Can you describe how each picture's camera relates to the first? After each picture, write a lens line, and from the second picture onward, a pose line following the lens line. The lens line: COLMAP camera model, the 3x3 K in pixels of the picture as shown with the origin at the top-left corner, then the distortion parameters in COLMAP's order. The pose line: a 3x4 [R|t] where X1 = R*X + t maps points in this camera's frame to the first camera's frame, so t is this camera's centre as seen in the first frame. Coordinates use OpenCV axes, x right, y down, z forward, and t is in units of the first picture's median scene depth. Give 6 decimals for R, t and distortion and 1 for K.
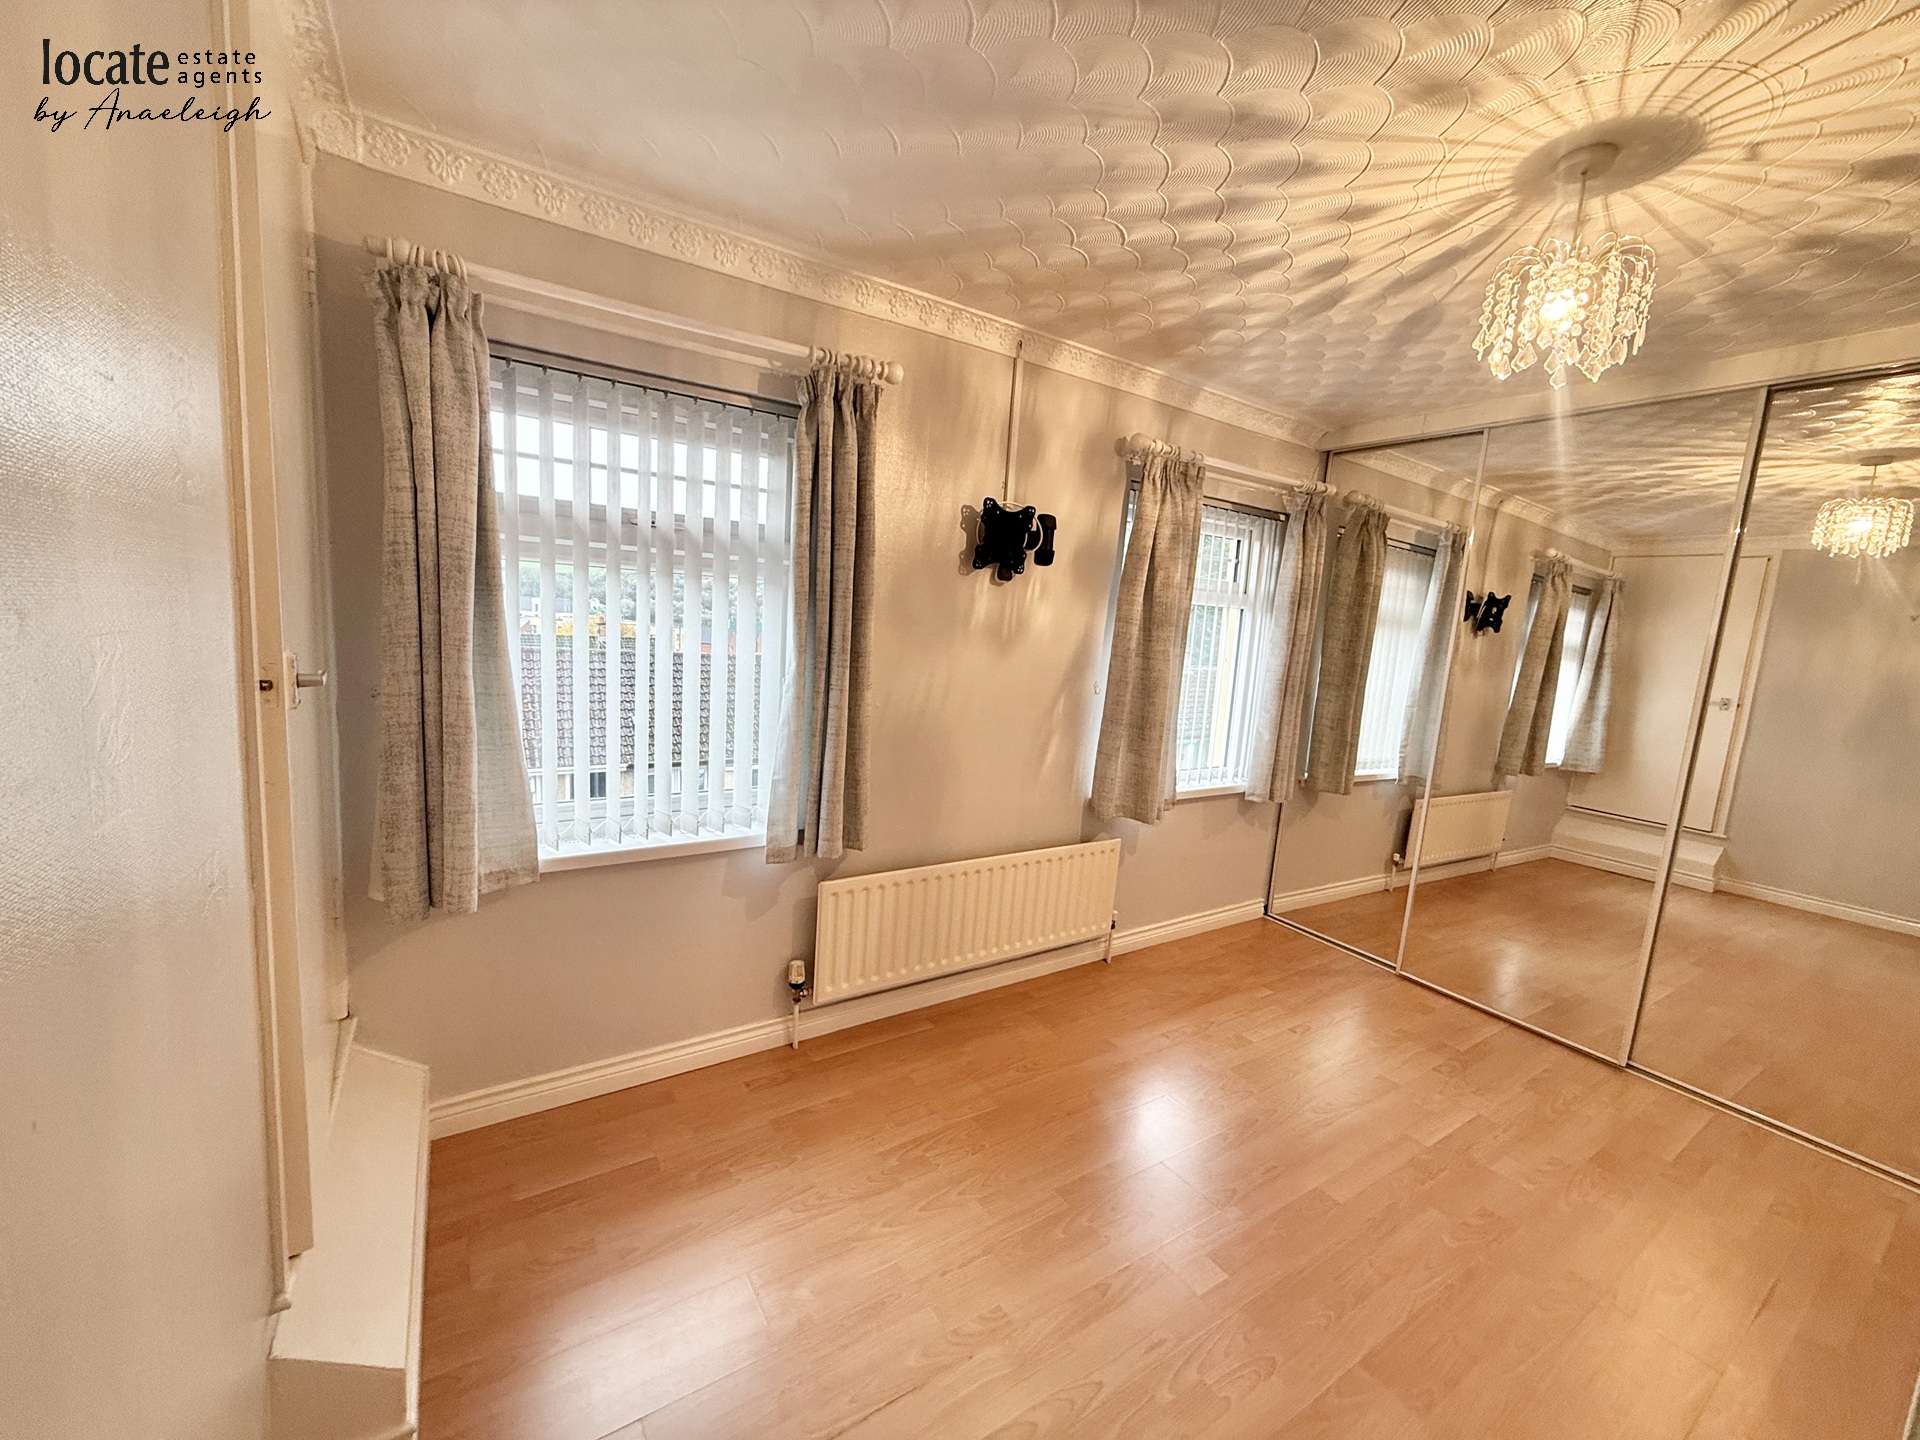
lens RADIAL K [[756.7, 0, 953.7], [0, 756.7, 721.0], [0, 0, 1]] dist [0.000382, -0.000724]
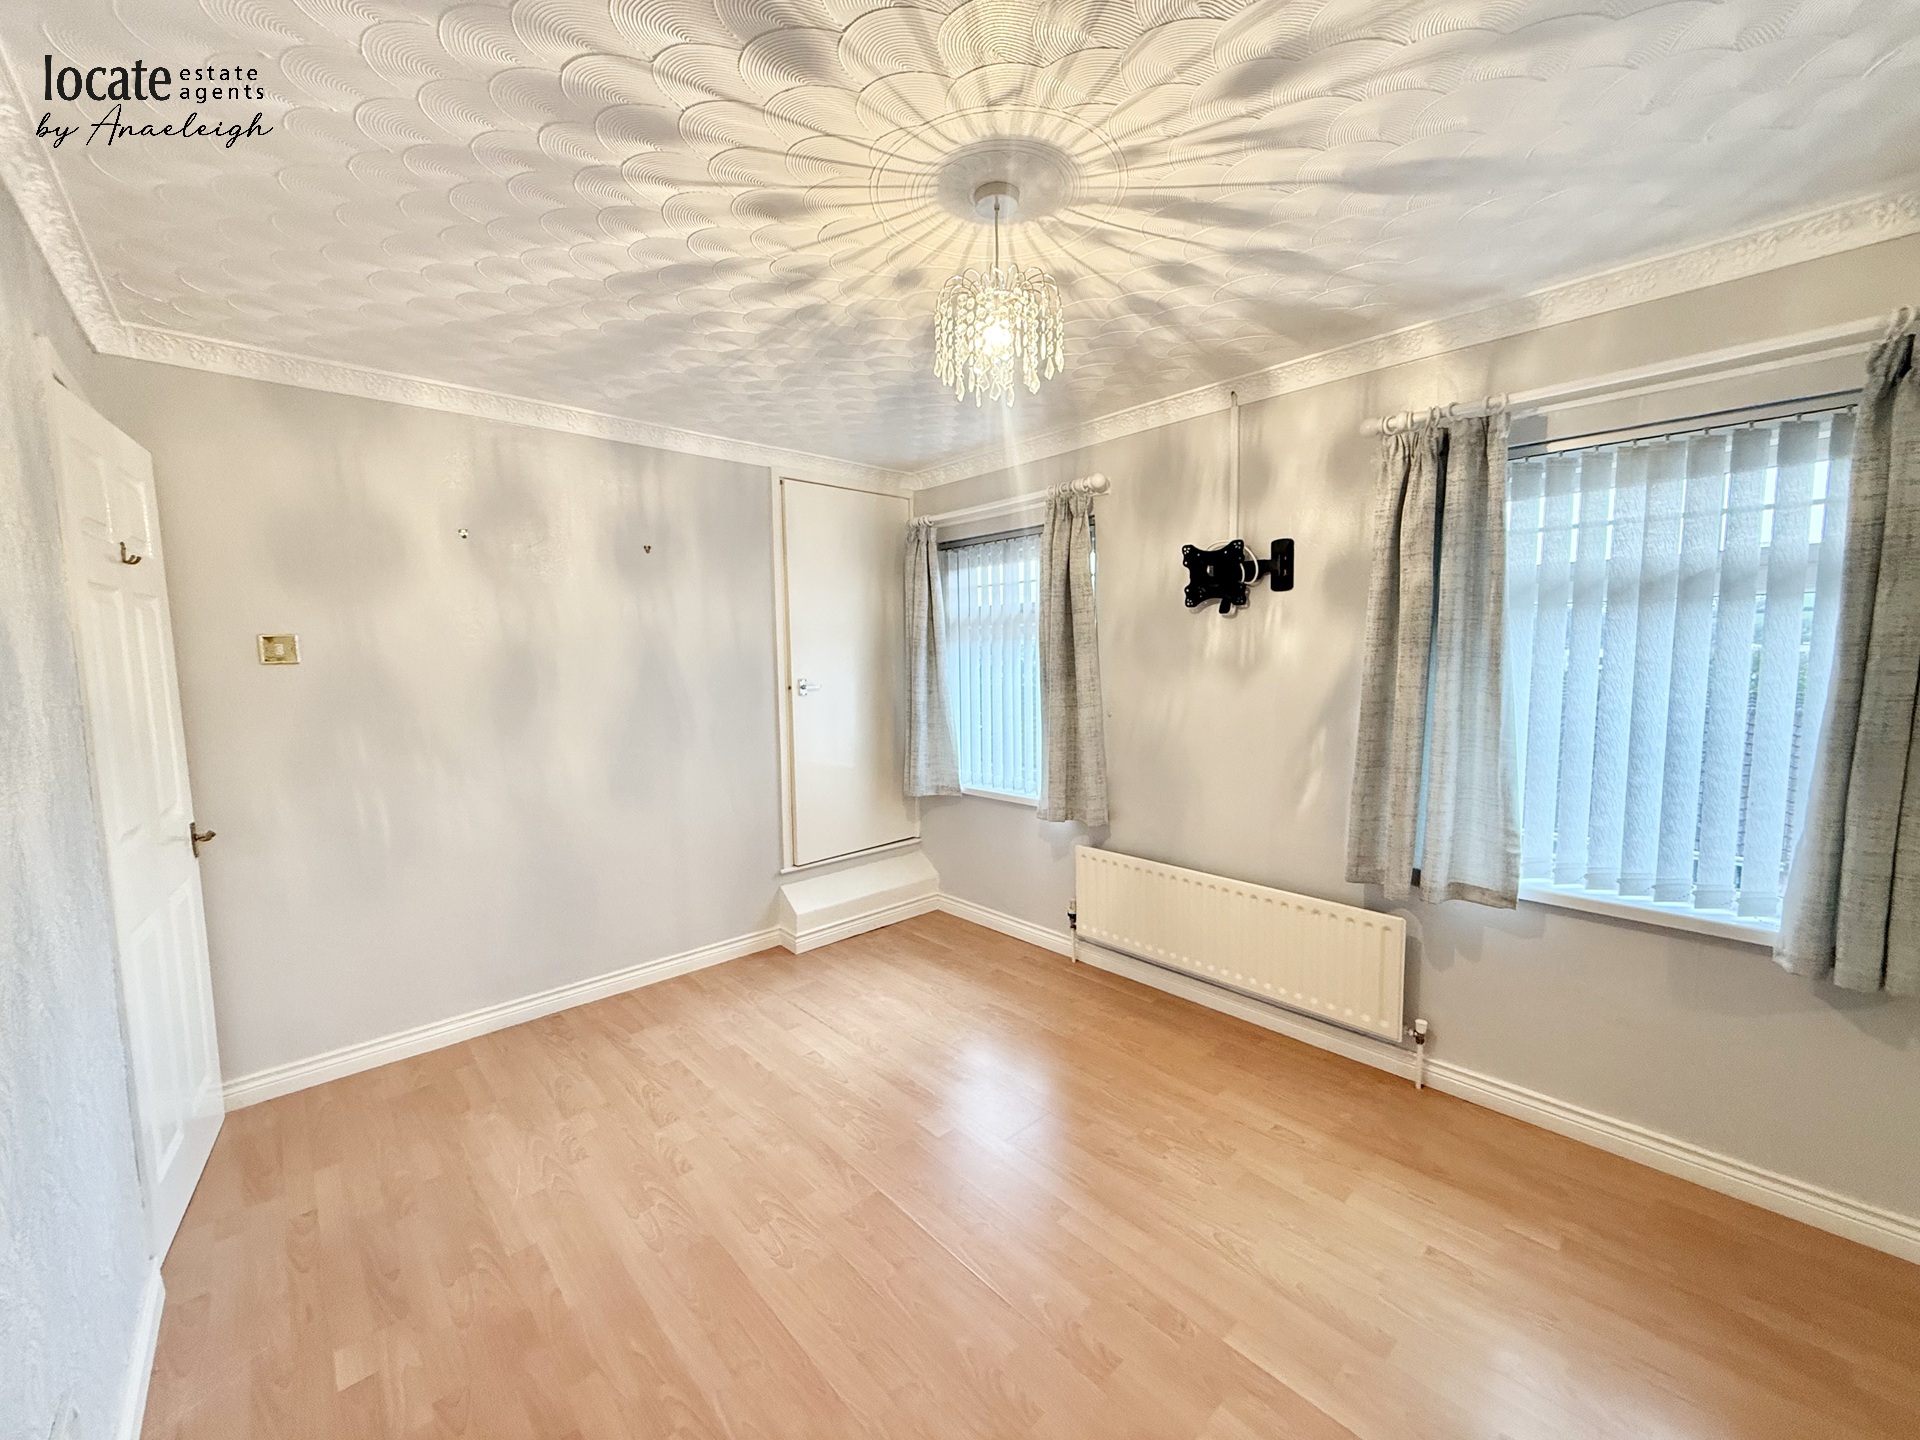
lens RADIAL K [[756.7, 0, 955.4], [0, 756.7, 720.7], [0, 0, 1]] dist [0.000382, -0.000724]
pose [[0.167113, 0.029078, -0.985509, 1.083967], [-0.107589, 0.994134, 0.011089, -0.006974], [0.980050, 0.104177, 0.169261, 0.476584]]
